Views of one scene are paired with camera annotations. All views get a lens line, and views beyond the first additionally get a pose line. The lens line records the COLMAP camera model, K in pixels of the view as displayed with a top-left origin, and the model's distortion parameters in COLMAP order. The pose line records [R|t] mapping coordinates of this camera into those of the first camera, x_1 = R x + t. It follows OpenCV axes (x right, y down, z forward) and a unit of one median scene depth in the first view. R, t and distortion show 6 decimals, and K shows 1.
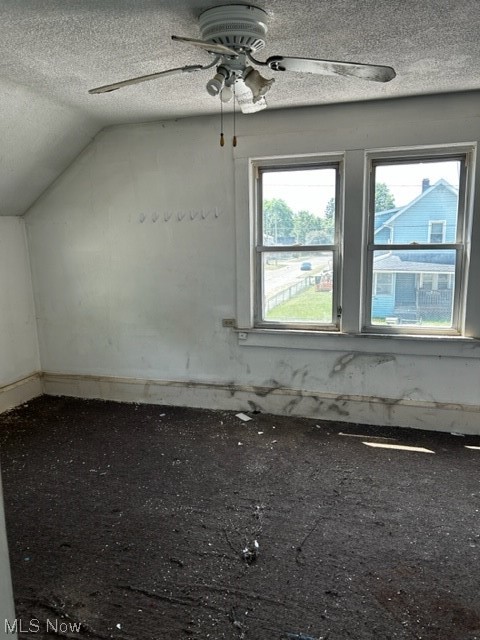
lens RADIAL K [[481.1, 0, 238.5], [0, 481.1, 314.6], [0, 0, 1]] dist [0.073703, -0.062891]
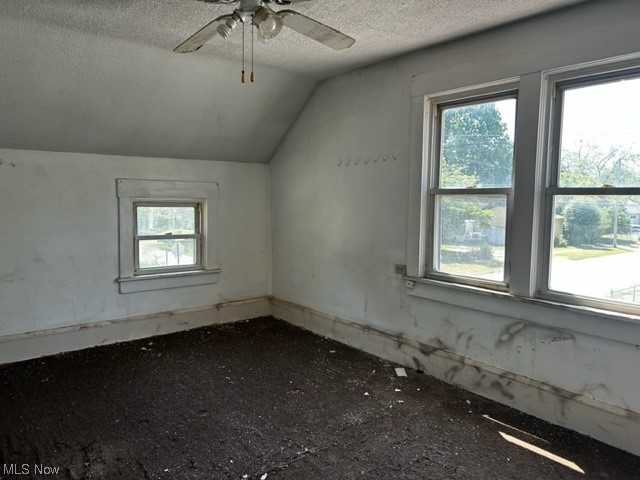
lens RADIAL K [[481.1, 0, 313.7], [0, 481.1, 236.8], [0, 0, 1]] dist [0.073703, -0.062891]
pose [[0.814432, 0.074245, -0.575490, 0.396679], [-0.115680, 0.992647, -0.035647, 0.008293], [0.568612, 0.095604, 0.817032, 0.126191]]
